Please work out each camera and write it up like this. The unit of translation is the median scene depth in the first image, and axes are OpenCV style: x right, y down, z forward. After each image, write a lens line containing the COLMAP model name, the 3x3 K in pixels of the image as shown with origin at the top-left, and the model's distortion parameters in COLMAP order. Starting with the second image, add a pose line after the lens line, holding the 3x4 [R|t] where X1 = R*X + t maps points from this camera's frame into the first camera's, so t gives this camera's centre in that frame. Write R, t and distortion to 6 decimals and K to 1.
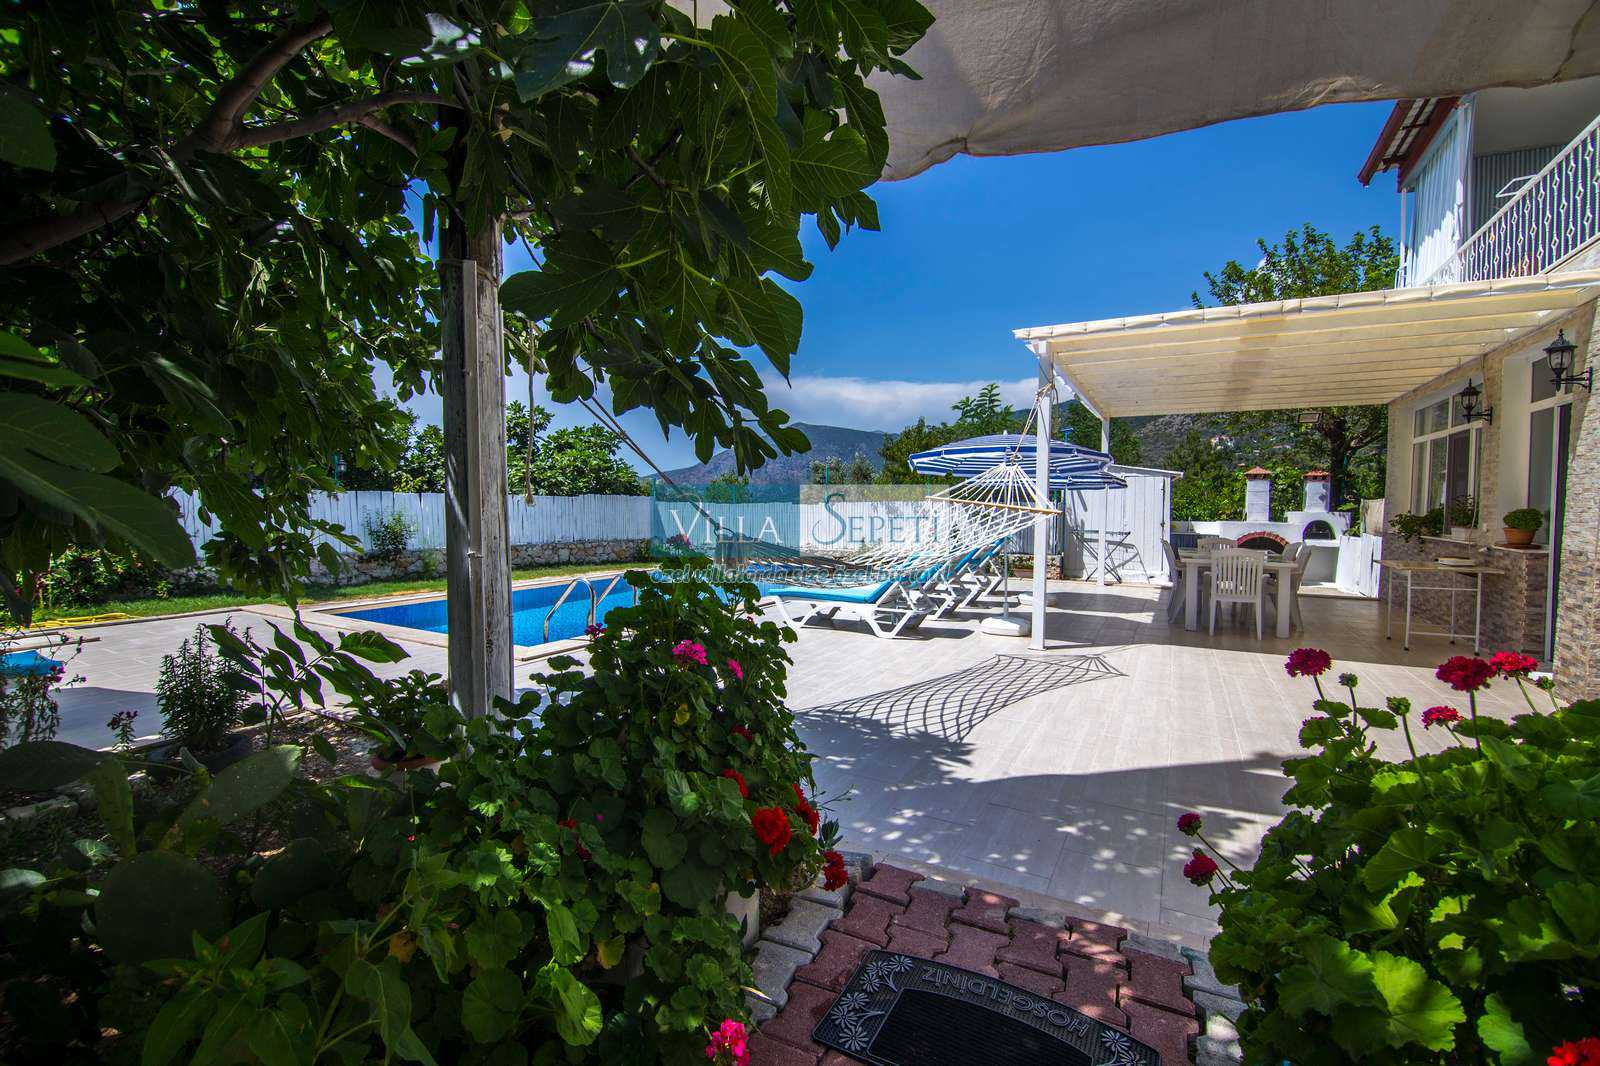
lens RADIAL K [[698.5, 0, 804.2], [0, 698.5, 537.7], [0, 0, 1]] dist [-0.000171, 0.000070]
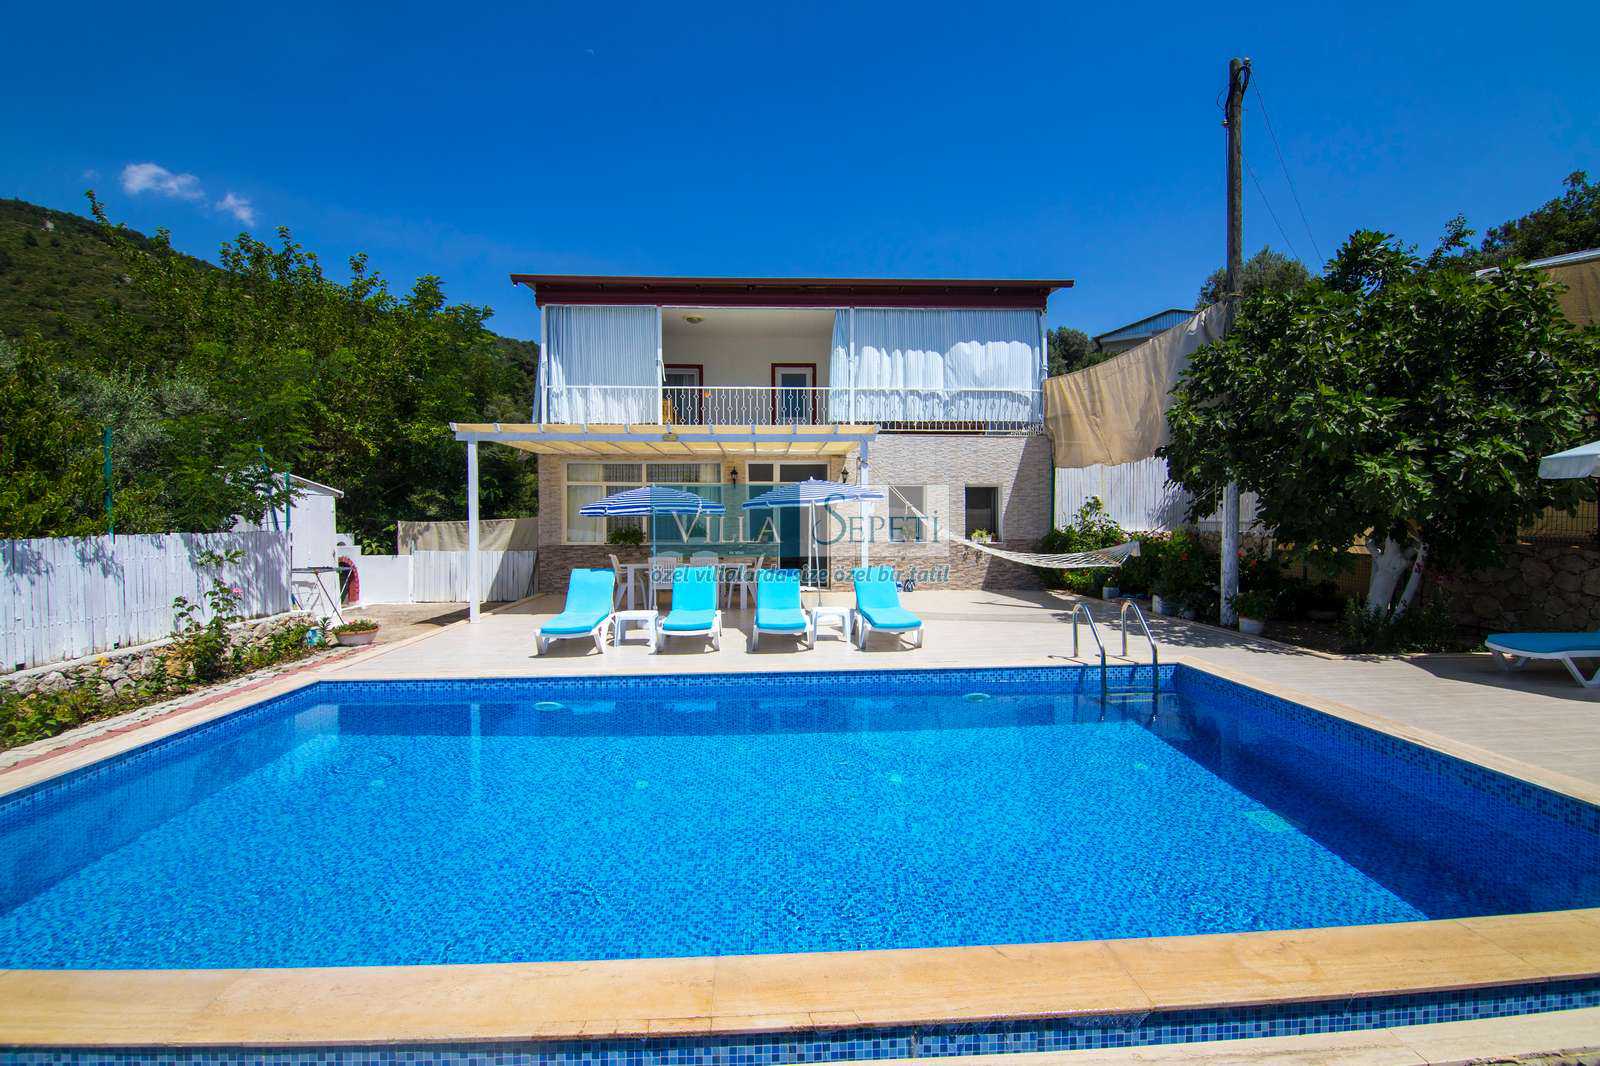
lens RADIAL K [[687.5, 0, 802.5], [0, 687.5, 527.3], [0, 0, 1]] dist [-0.013268, -0.000213]
pose [[-0.529565, -0.017776, 0.848083, -0.404348], [0.043491, 0.997897, 0.048073, -0.057743], [-0.847154, 0.062342, -0.527678, 0.838078]]
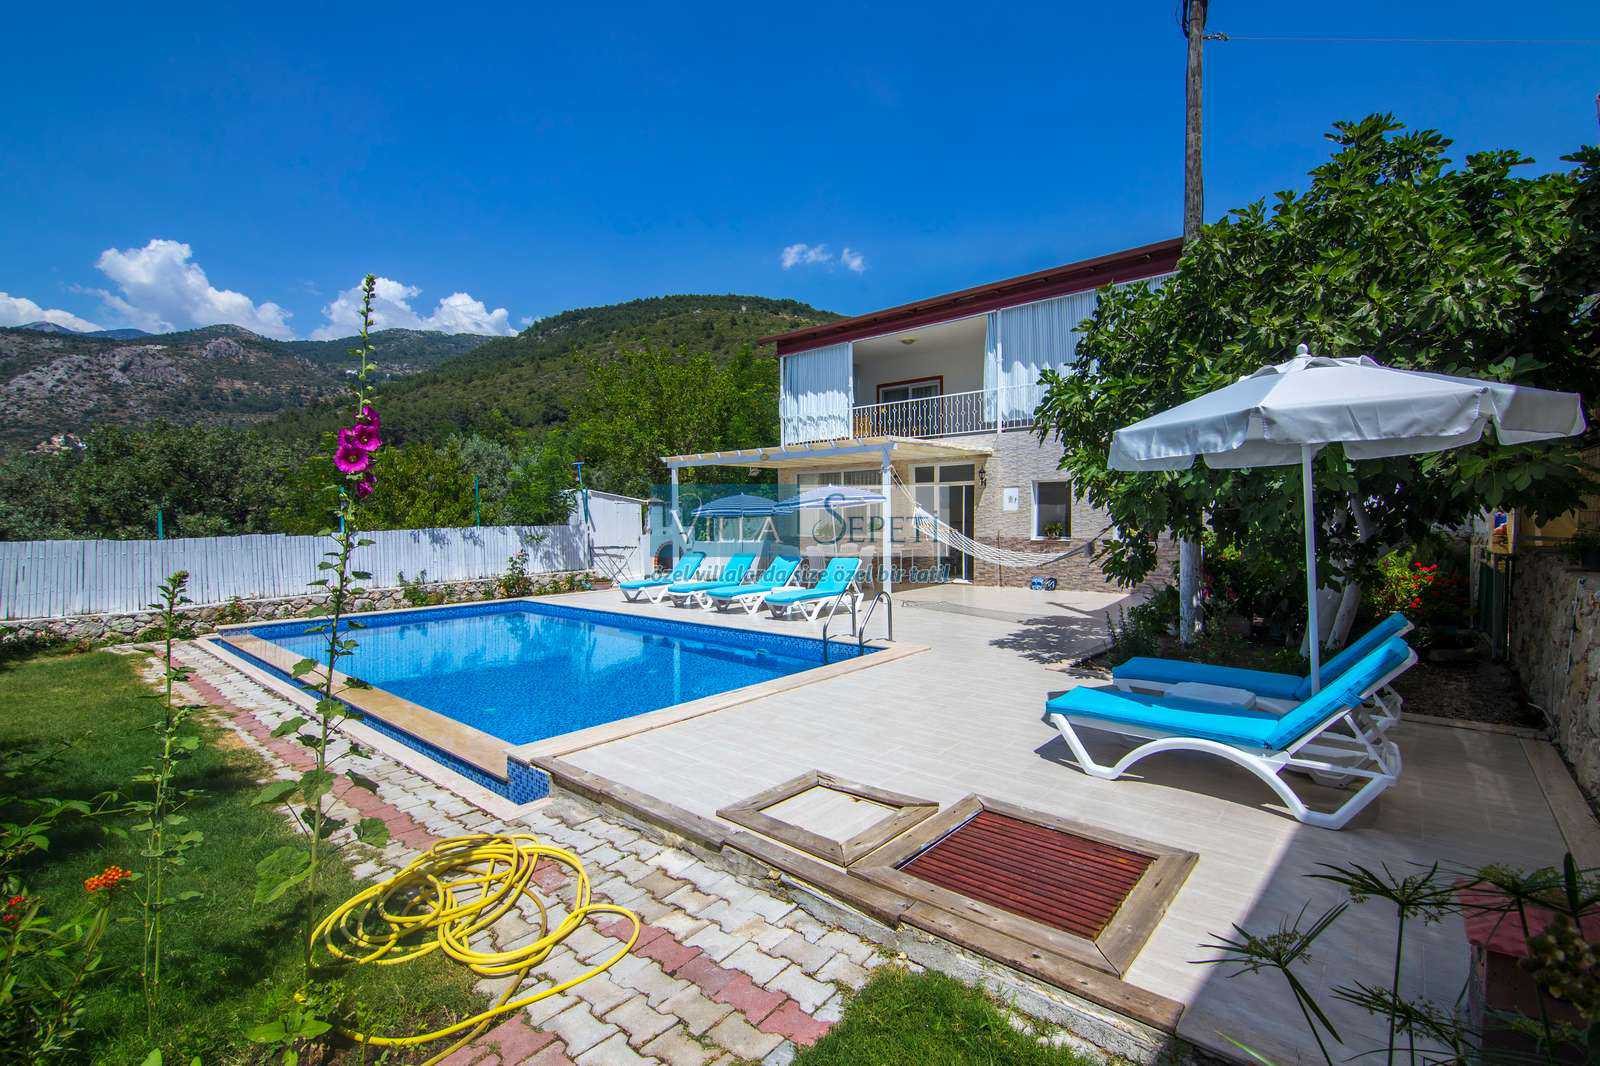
lens RADIAL K [[710.6, 0, 812.3], [0, 710.6, 533.4], [0, 0, 1]] dist [-0.000240, -0.000597]
pose [[0.200569, -0.037407, 0.978965, -0.675632], [0.062853, 0.997703, 0.025246, -0.038901], [-0.977661, 0.056468, 0.202460, 0.343888]]
